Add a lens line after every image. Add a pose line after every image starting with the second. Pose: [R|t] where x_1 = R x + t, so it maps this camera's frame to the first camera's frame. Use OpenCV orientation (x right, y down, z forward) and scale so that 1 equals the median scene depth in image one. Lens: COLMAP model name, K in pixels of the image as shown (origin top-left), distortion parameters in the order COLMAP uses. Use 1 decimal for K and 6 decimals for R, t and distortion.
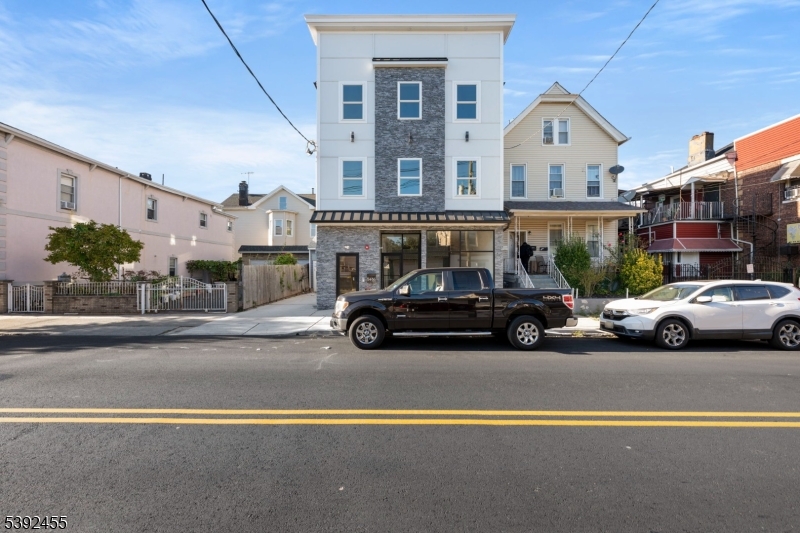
lens RADIAL K [[315.1, 0, 399.1], [0, 315.1, 268.8], [0, 0, 1]] dist [-0.001351, -0.000703]
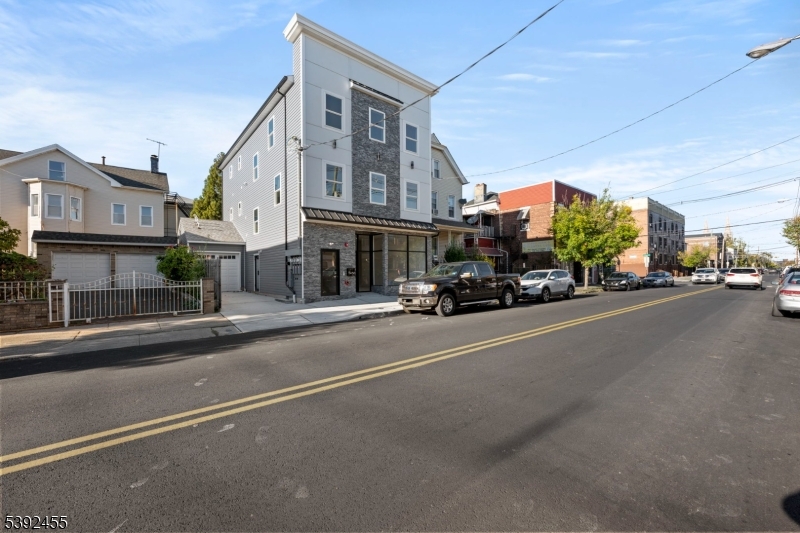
lens RADIAL K [[315.1, 0, 403.0], [0, 315.1, 267.9], [0, 0, 1]] dist [-0.001351, -0.000703]
pose [[0.771235, 0.000260, 0.636551, -0.660796], [0.002926, 0.999988, -0.003953, 0.019782], [-0.636544, 0.004911, 0.771224, 0.001295]]
